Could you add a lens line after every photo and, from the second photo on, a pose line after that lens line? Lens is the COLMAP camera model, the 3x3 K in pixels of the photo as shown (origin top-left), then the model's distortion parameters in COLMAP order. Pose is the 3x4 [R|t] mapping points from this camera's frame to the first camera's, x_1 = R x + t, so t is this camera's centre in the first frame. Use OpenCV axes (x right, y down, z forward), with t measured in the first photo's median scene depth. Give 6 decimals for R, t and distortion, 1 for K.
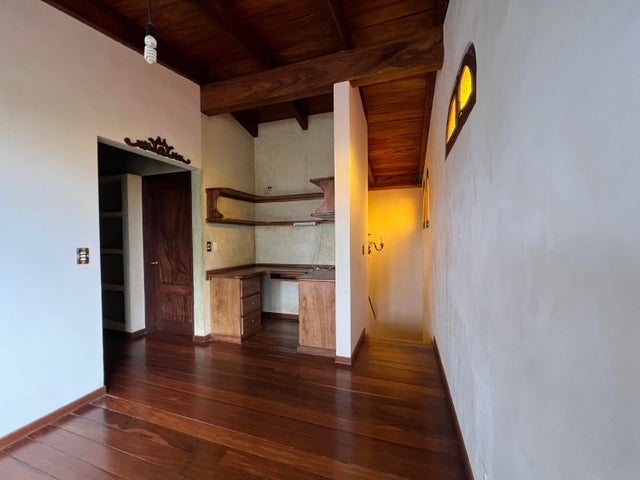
lens RADIAL K [[257.8, 0, 320.0], [0, 257.8, 240.0], [0, 0, 1]] dist [0.001199, 0.000561]
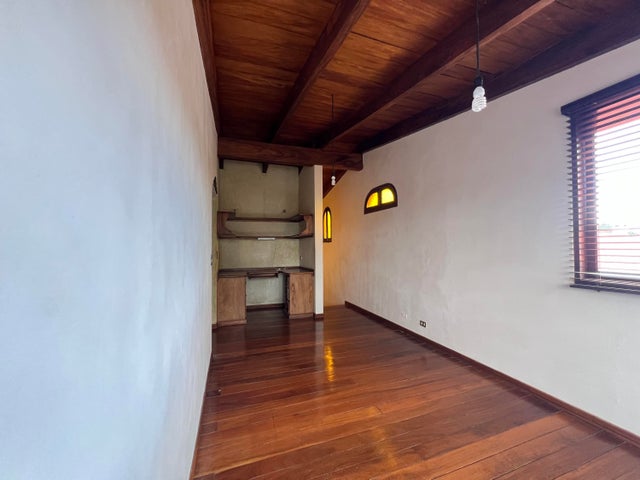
lens RADIAL K [[257.1, 0, 320.0], [0, 257.1, 240.0], [0, 0, 1]] dist [-0.000640, 0.000061]
pose [[0.787760, 0.016358, 0.615765, -0.946681], [0.007929, 0.999295, -0.036690, -0.000765], [-0.615931, 0.033785, 0.787075, -0.412154]]
